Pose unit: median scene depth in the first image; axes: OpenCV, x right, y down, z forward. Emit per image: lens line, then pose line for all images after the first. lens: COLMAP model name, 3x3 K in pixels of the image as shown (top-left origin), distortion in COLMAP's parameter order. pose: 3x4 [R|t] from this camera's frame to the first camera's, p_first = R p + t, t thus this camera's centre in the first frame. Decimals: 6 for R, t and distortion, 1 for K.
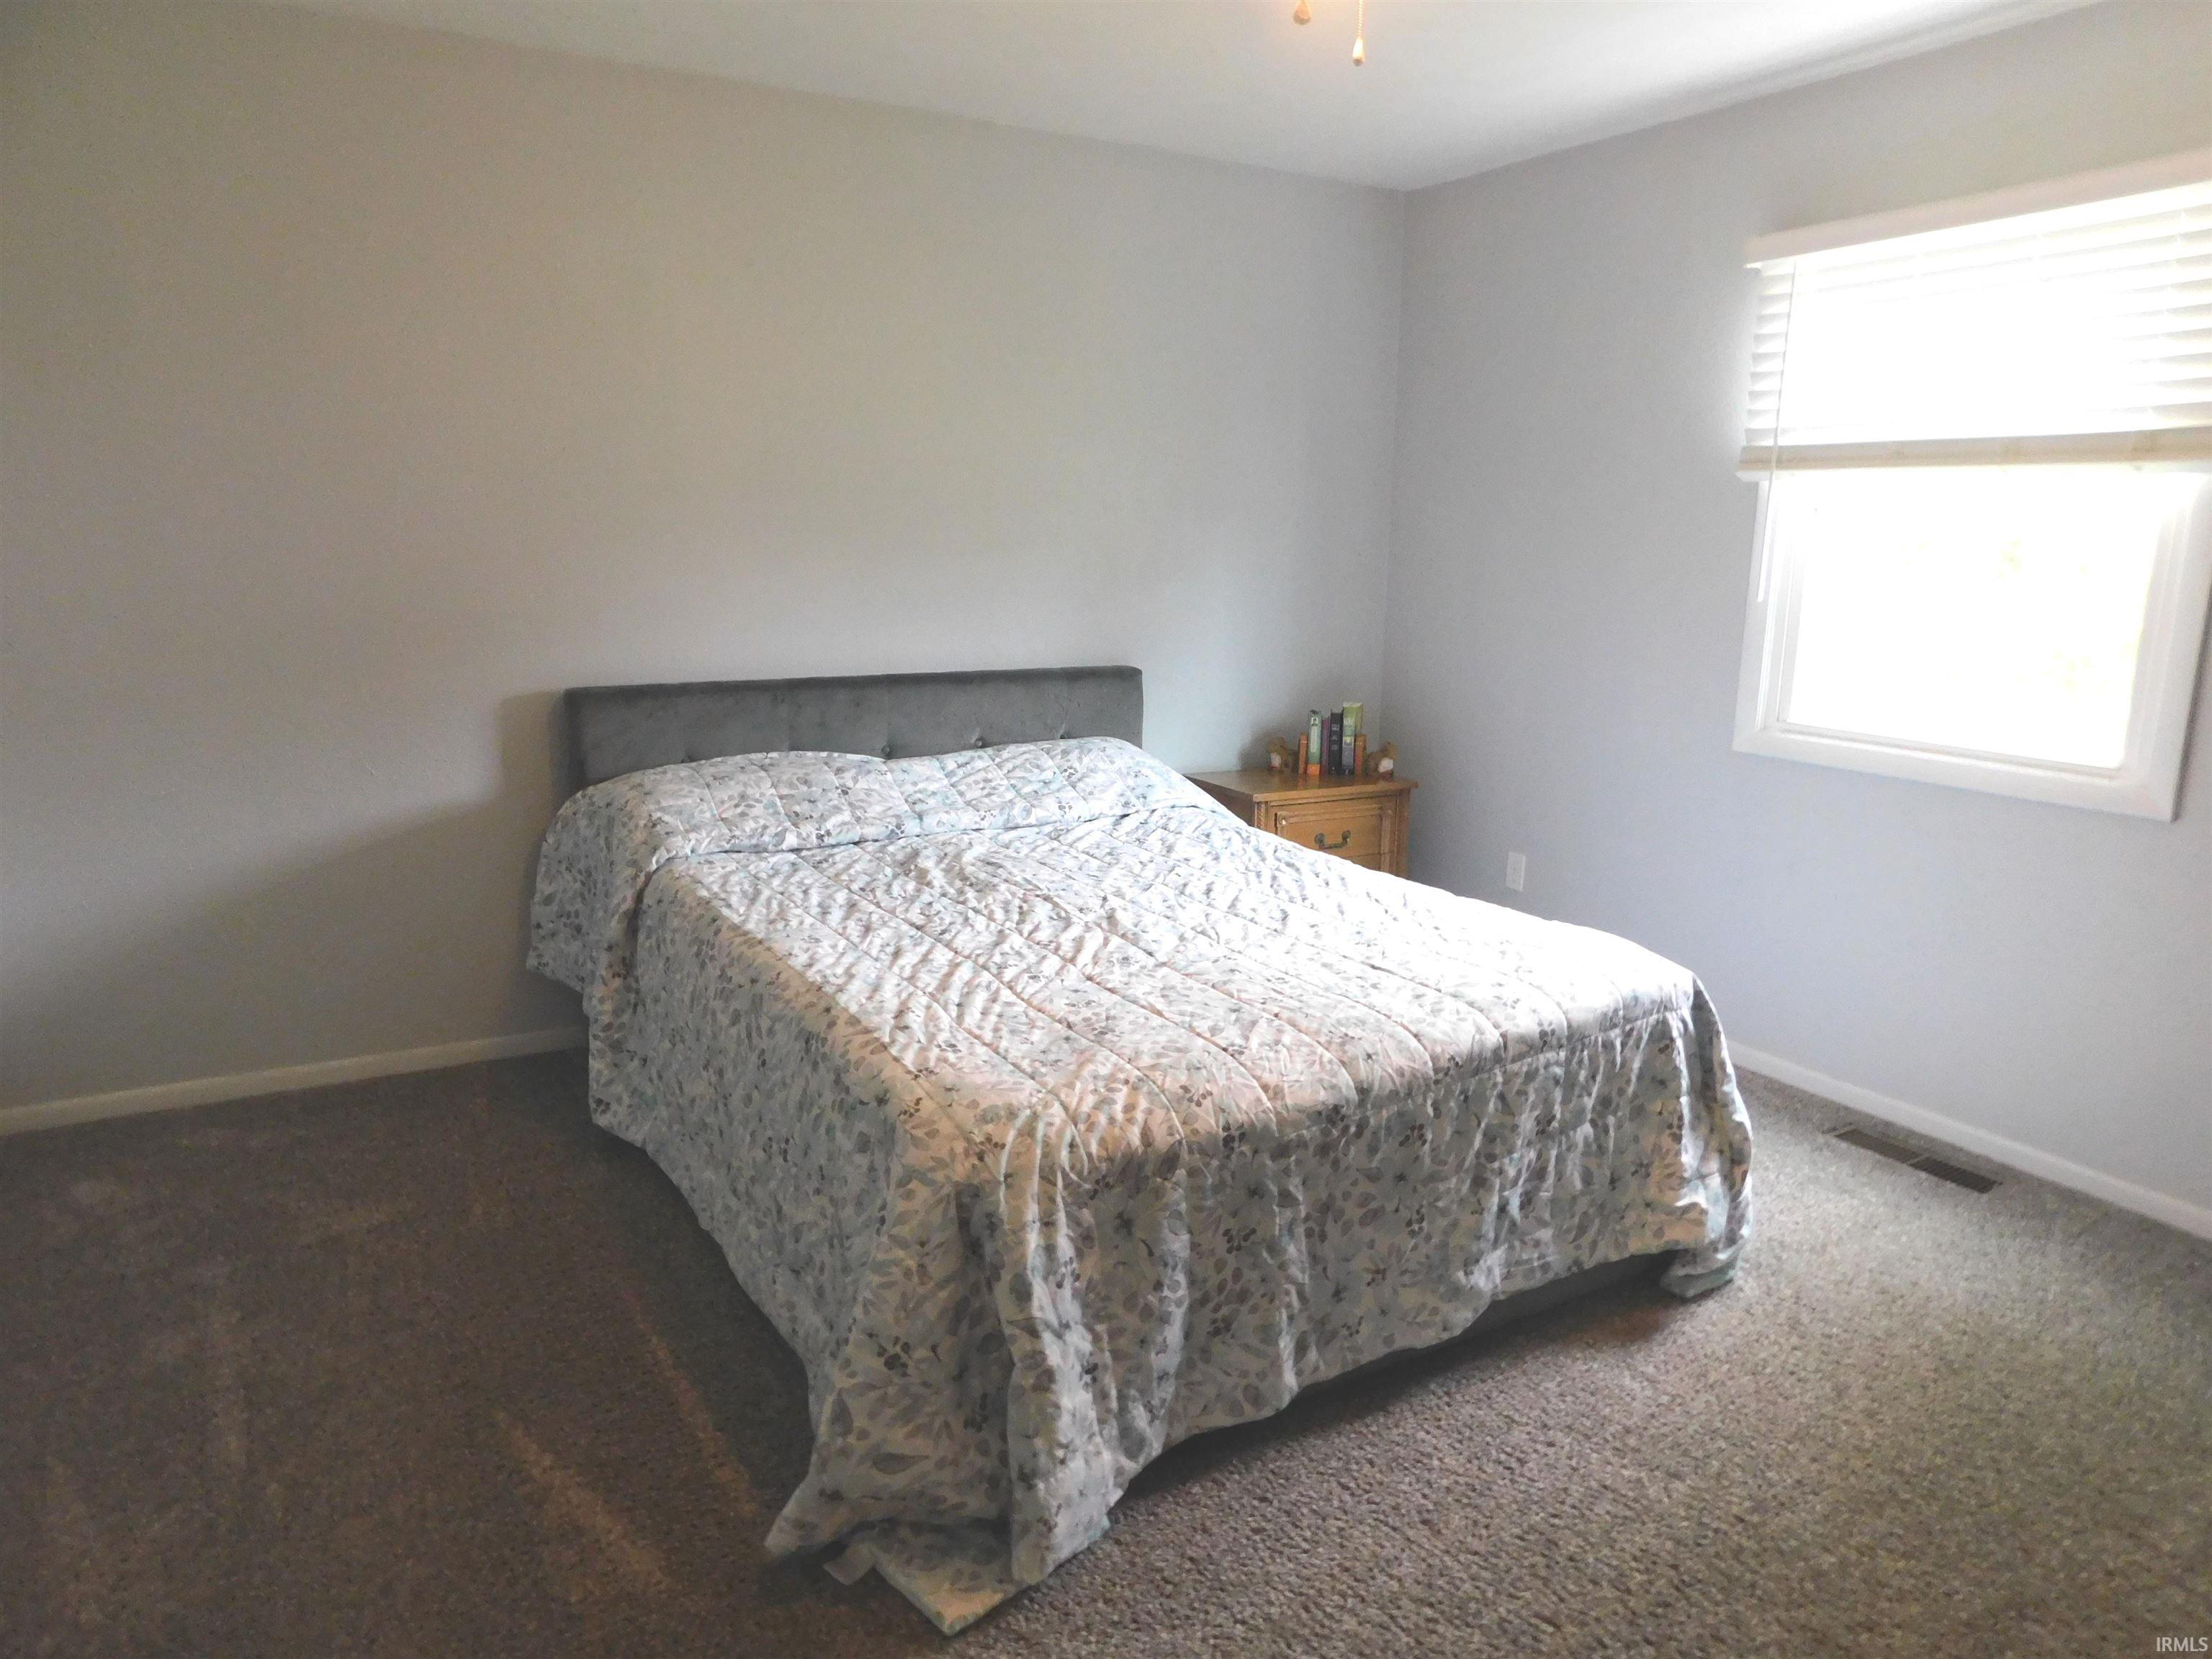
lens RADIAL K [[1458.0, 0, 1117.2], [0, 1458.0, 832.0], [0, 0, 1]] dist [-0.073230, 0.065175]
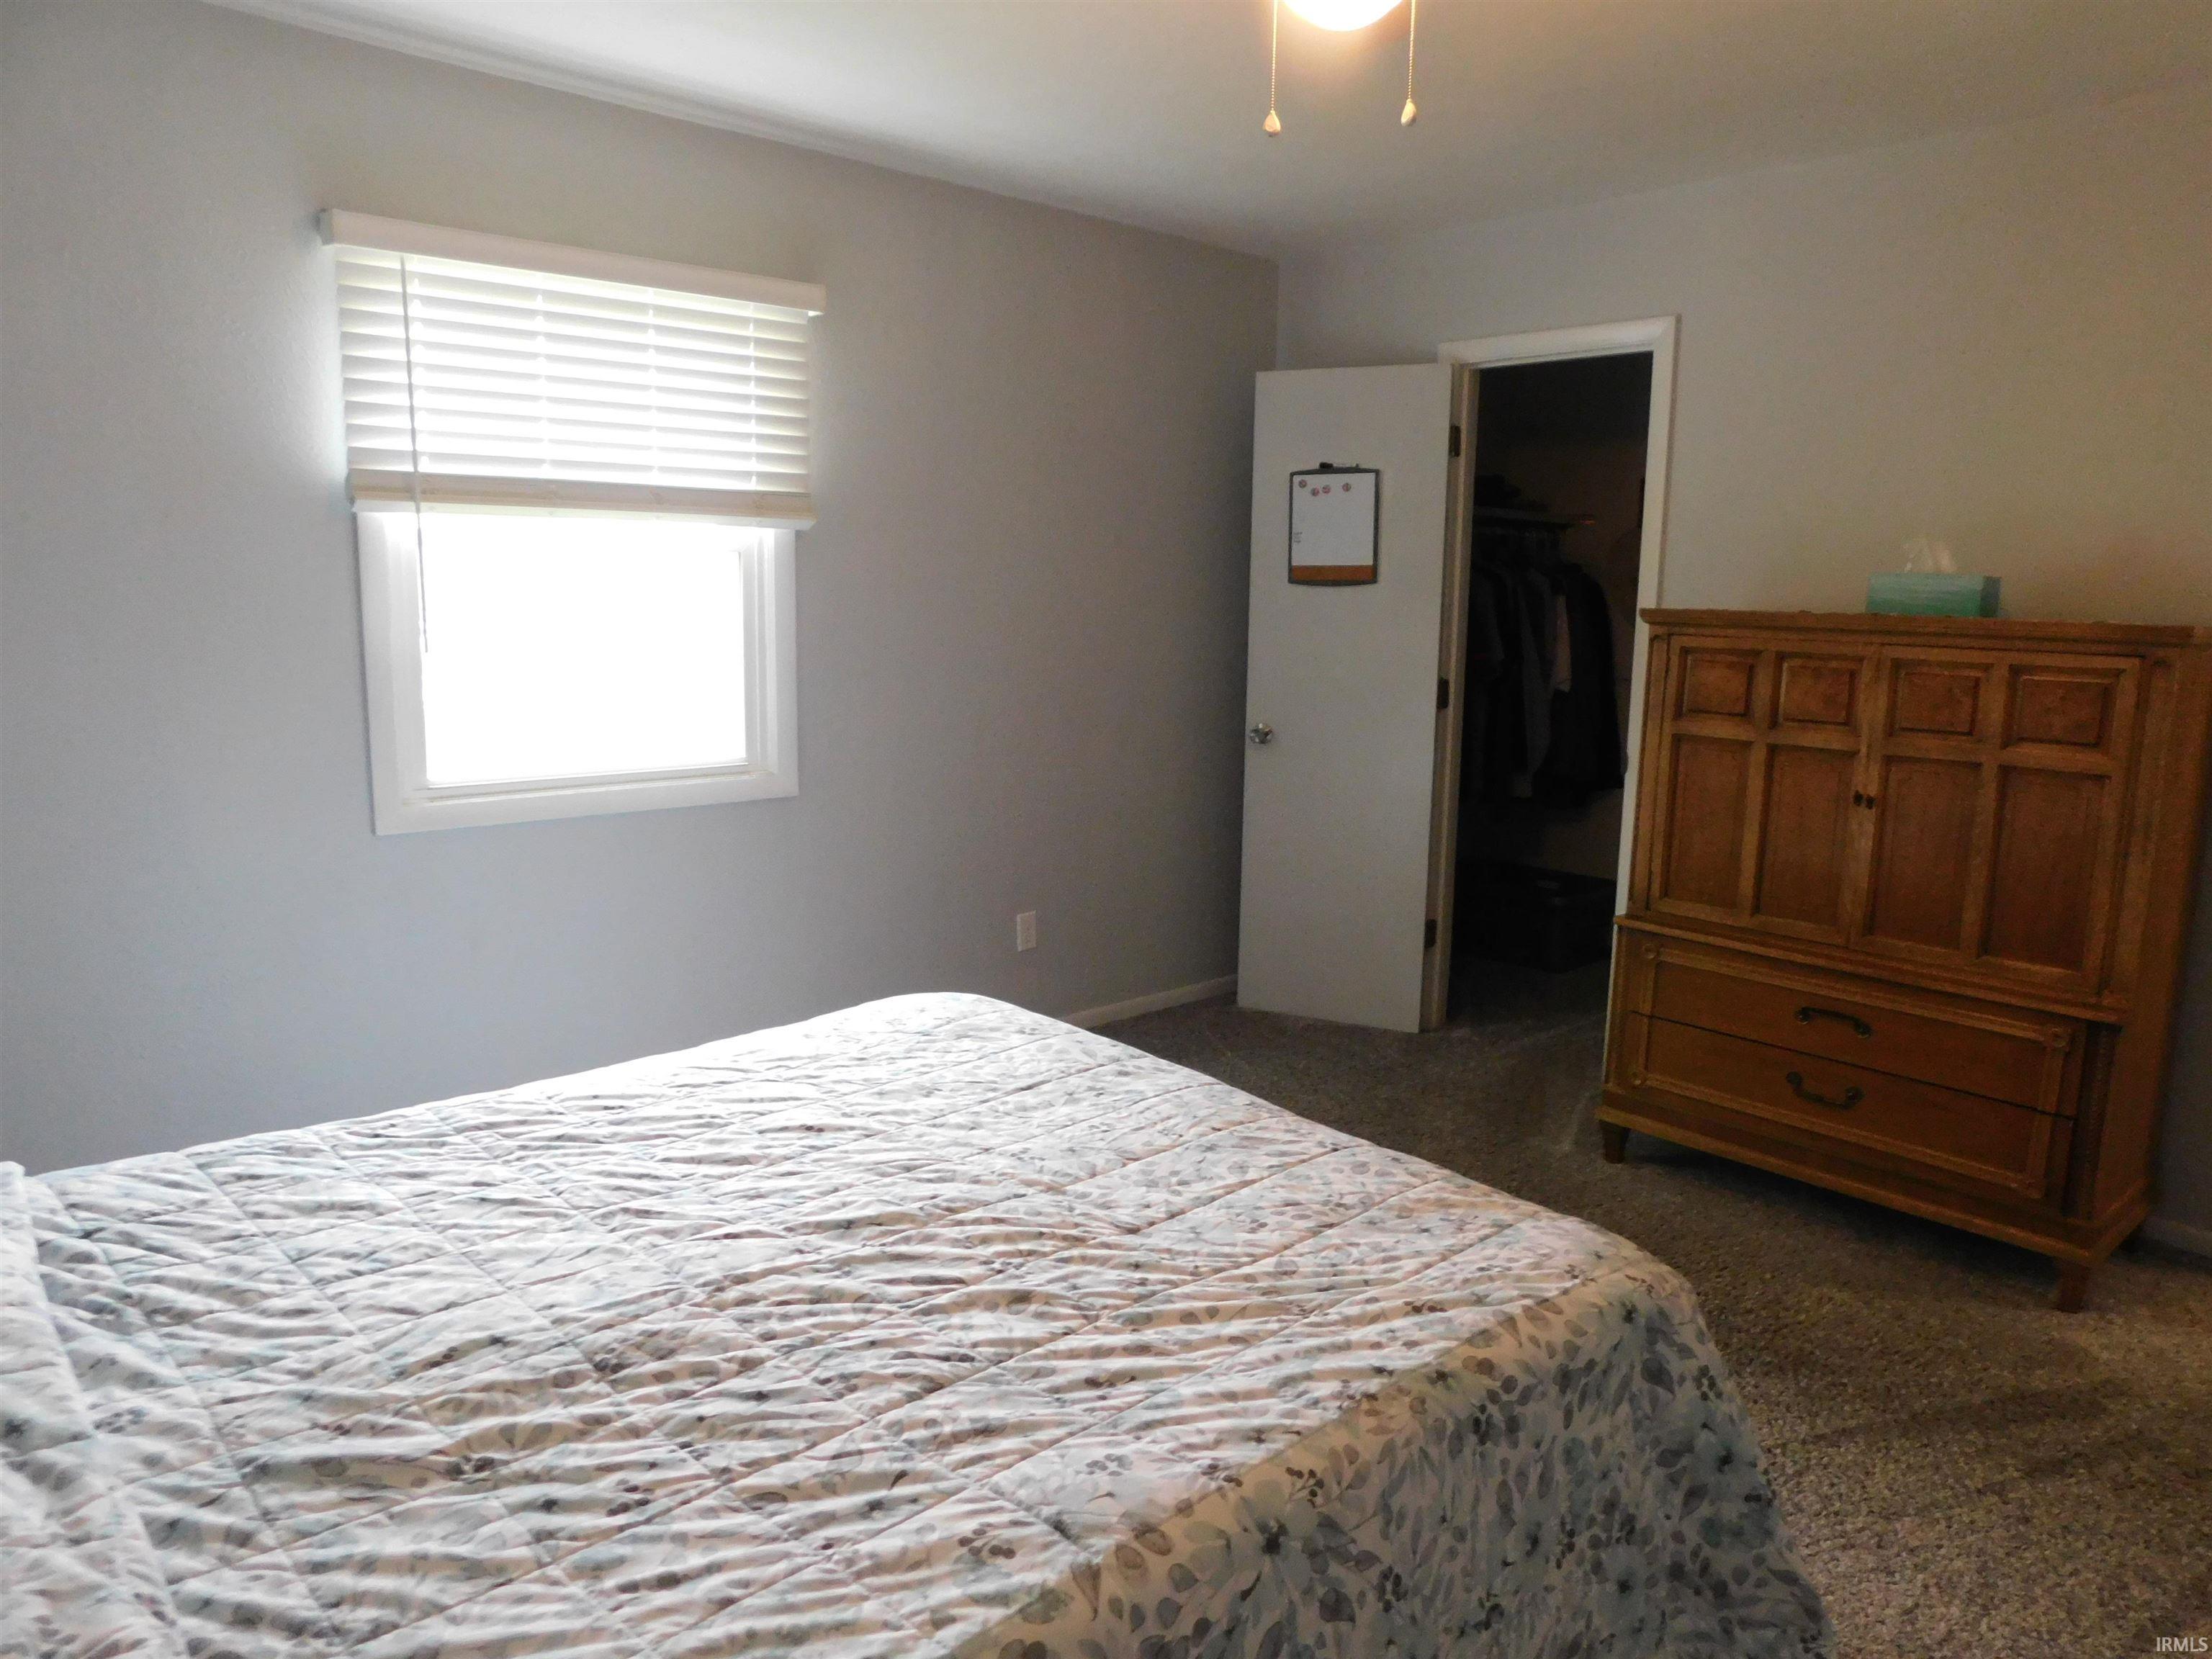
lens RADIAL K [[1458.0, 0, 1117.2], [0, 1458.0, 832.0], [0, 0, 1]] dist [-0.073230, 0.065175]
pose [[-0.208493, -0.183827, 0.960593, -0.578493], [0.177668, 0.958716, 0.222030, -0.214241], [-0.961751, 0.216958, -0.167225, 0.941795]]
